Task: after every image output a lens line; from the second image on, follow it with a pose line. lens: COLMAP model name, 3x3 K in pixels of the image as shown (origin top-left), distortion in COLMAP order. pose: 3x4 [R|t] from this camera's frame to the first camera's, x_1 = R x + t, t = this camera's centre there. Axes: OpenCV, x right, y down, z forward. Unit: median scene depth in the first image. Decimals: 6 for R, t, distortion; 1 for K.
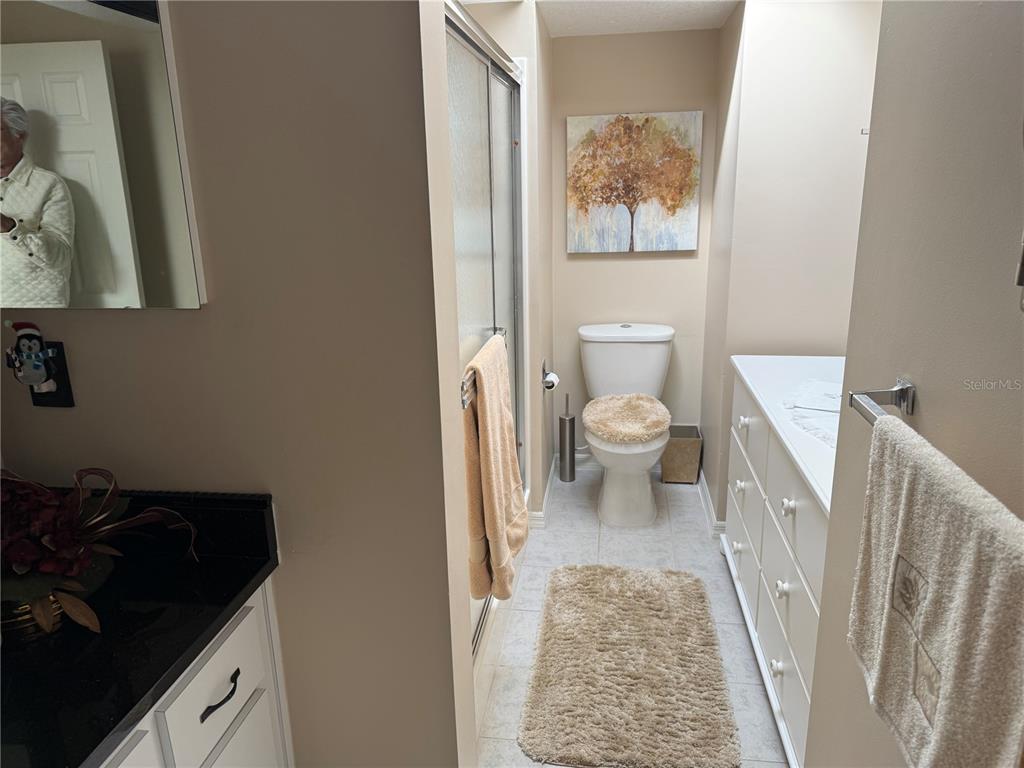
lens RADIAL K [[712.7, 0, 504.8], [0, 712.7, 386.8], [0, 0, 1]] dist [0.059344, -0.096722]
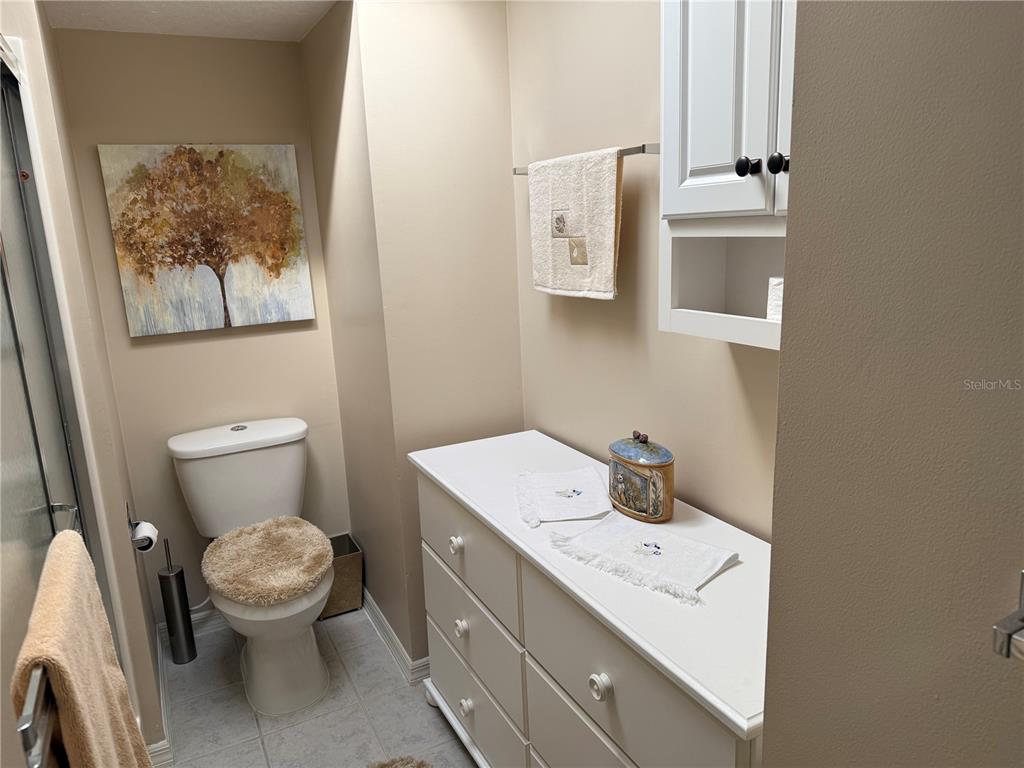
lens RADIAL K [[712.7, 0, 504.8], [0, 712.7, 386.8], [0, 0, 1]] dist [0.059344, -0.096722]
pose [[0.813103, -0.139742, 0.565098, -0.018212], [0.182065, 0.983106, -0.018858, -0.064779], [-0.552916, 0.118219, 0.824808, 0.246233]]
